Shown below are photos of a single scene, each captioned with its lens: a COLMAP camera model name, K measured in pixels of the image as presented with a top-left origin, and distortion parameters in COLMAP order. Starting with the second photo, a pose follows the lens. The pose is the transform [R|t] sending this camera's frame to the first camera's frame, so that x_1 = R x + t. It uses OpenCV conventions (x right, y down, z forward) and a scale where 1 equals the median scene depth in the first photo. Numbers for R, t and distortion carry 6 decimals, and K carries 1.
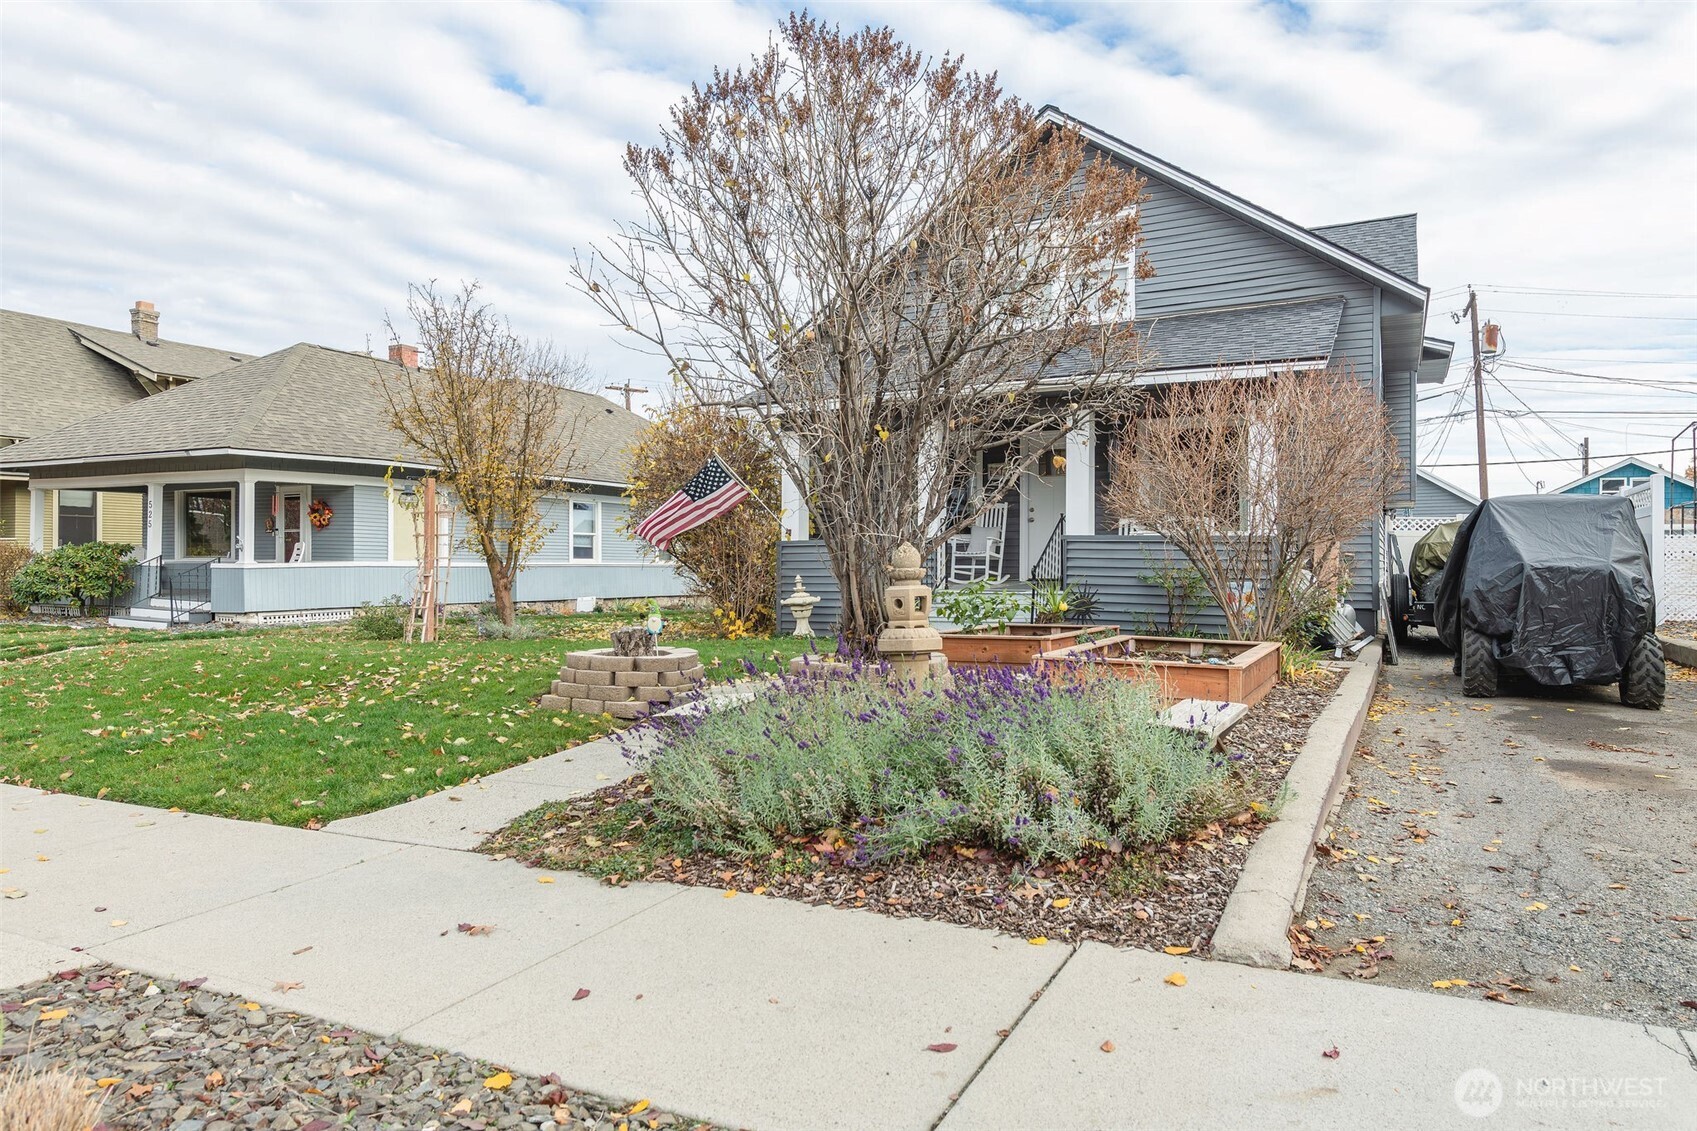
lens RADIAL K [[1082.0, 0, 850.4], [0, 1082.0, 563.8], [0, 0, 1]] dist [0.017088, 0.000118]
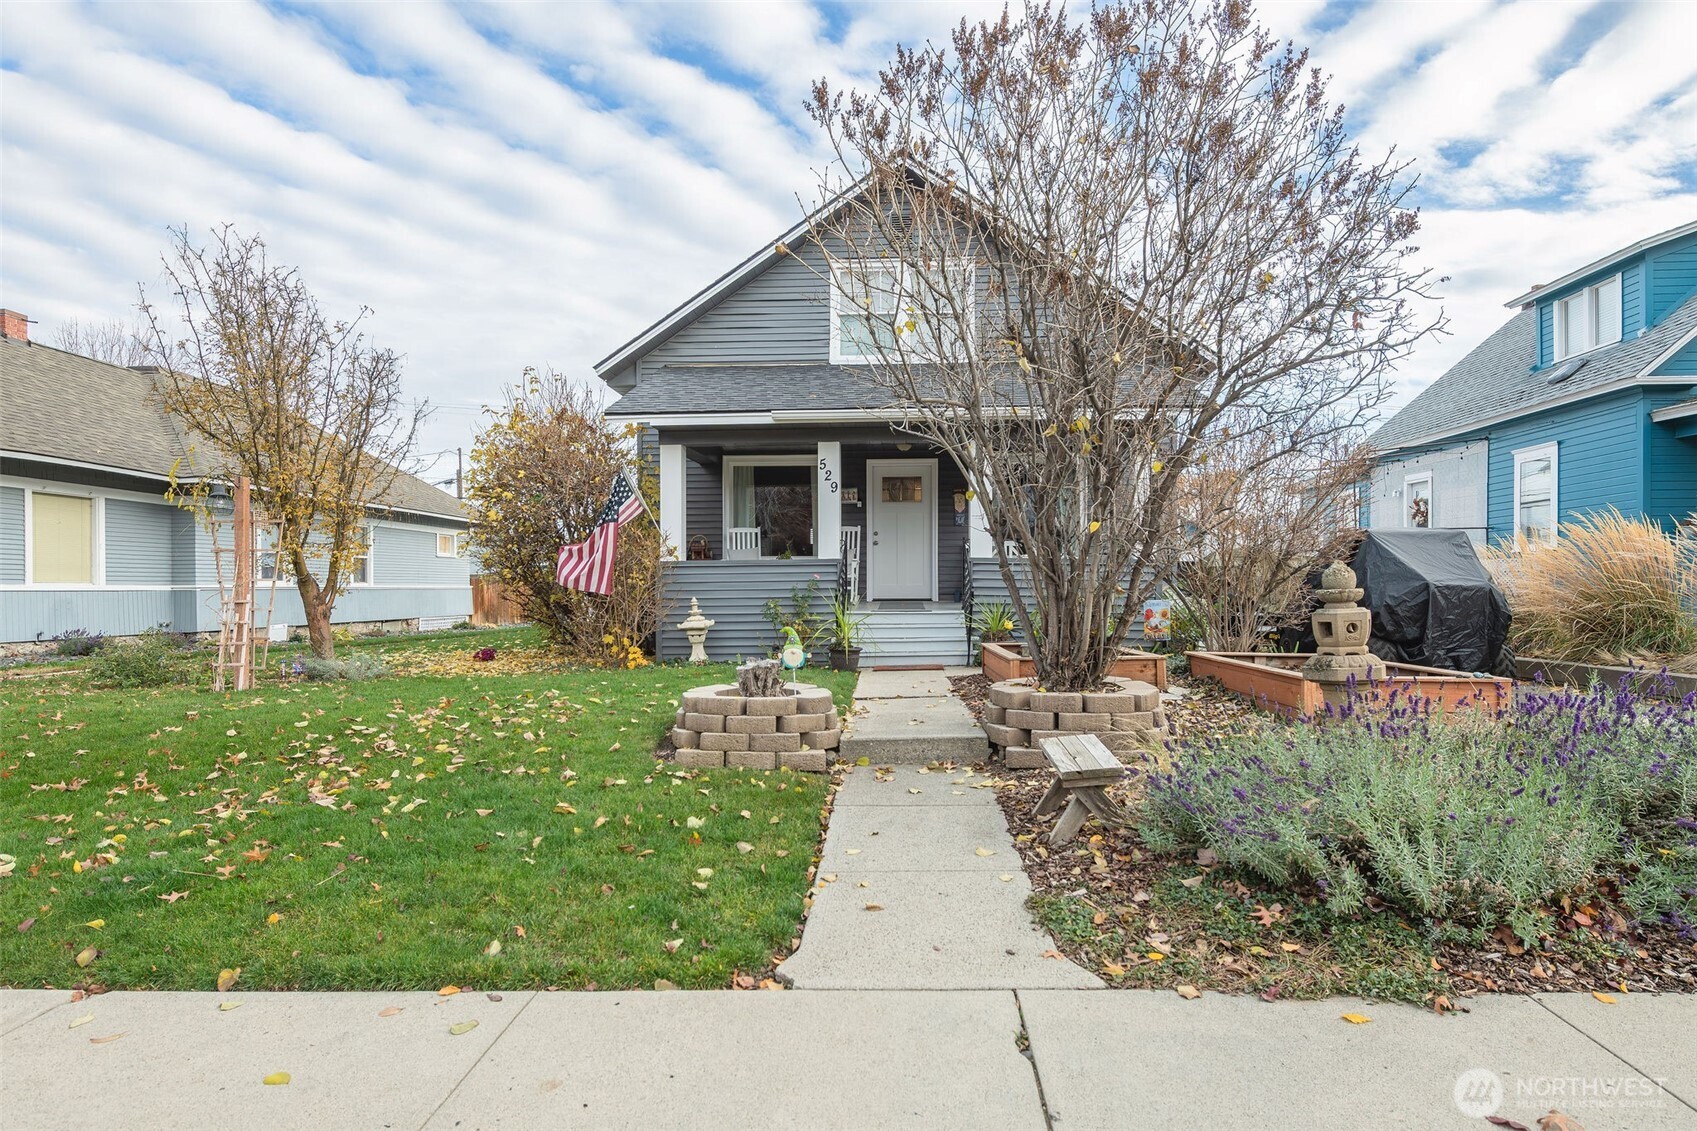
lens RADIAL K [[959.9, 0, 851.9], [0, 959.9, 569.6], [0, 0, 1]] dist [0.004615, 0.001124]
pose [[0.905644, 0.003359, 0.424026, -0.266796], [0.003419, 0.999878, -0.015222, -0.000631], [-0.424025, 0.015236, 0.905522, 0.170997]]
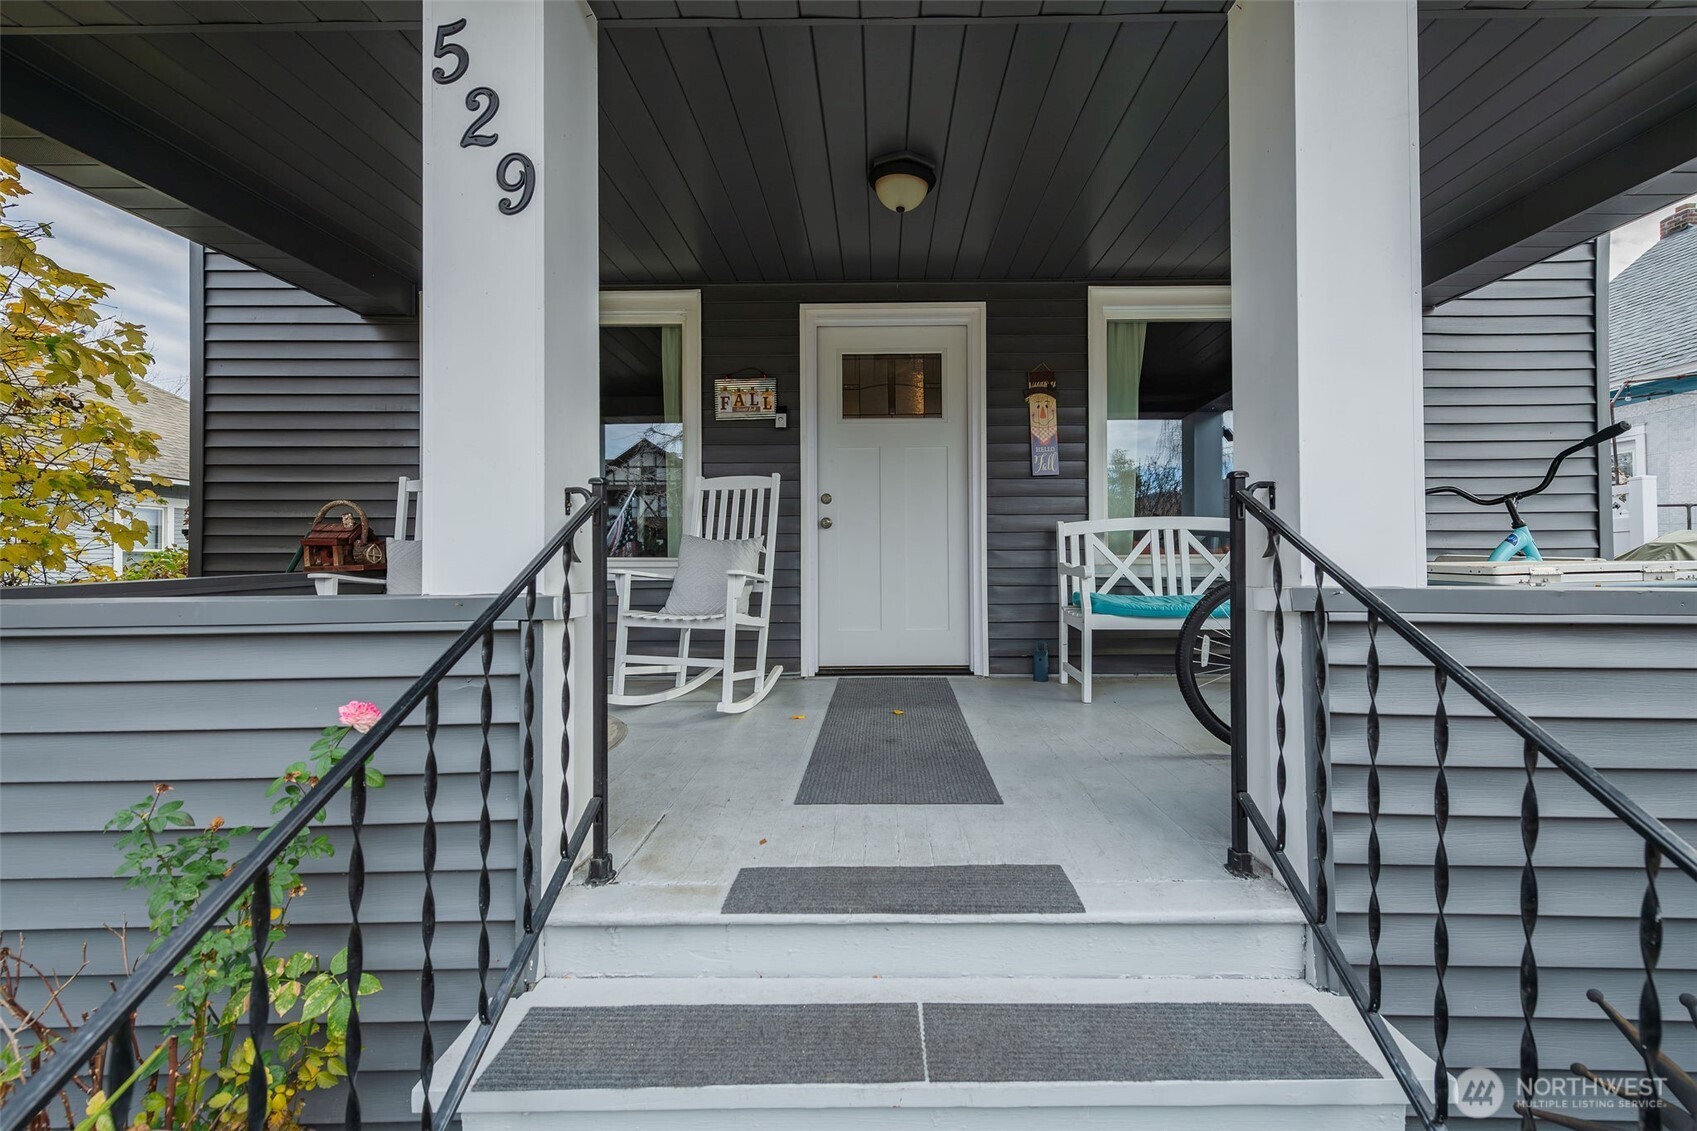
lens RADIAL K [[620.6, 0, 847.9], [0, 620.6, 556.1], [0, 0, 1]] dist [0.001133, 0.000058]
pose [[0.911155, 0.001146, 0.412061, 0.083286], [0.004281, 0.999916, -0.012246, -0.026816], [-0.412041, 0.012922, 0.911074, 0.831279]]
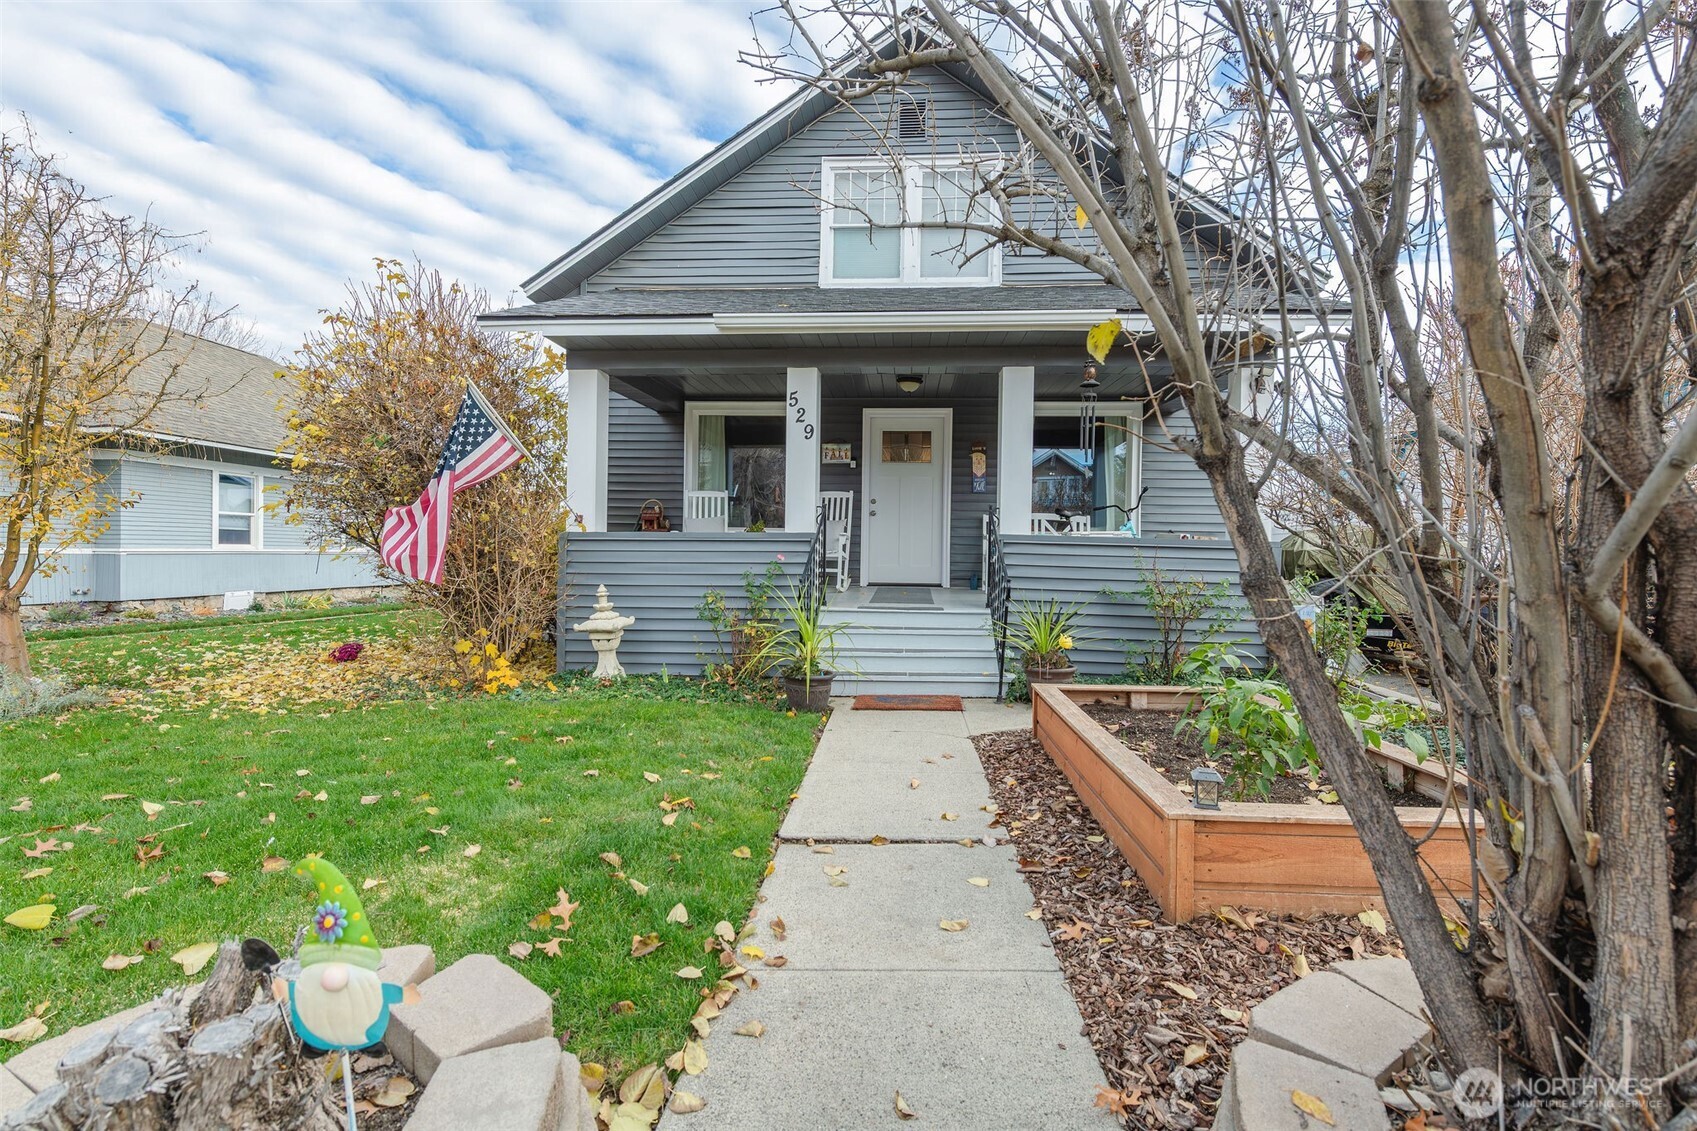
lens RADIAL K [[760.4, 0, 858.1], [0, 760.4, 543.0], [0, 0, 1]] dist [0.005121, 0.000143]
pose [[0.913076, 0.016448, 0.407457, -0.090650], [-0.013929, 0.999861, -0.009150, -0.012339], [-0.407551, 0.002679, 0.913179, 0.489663]]
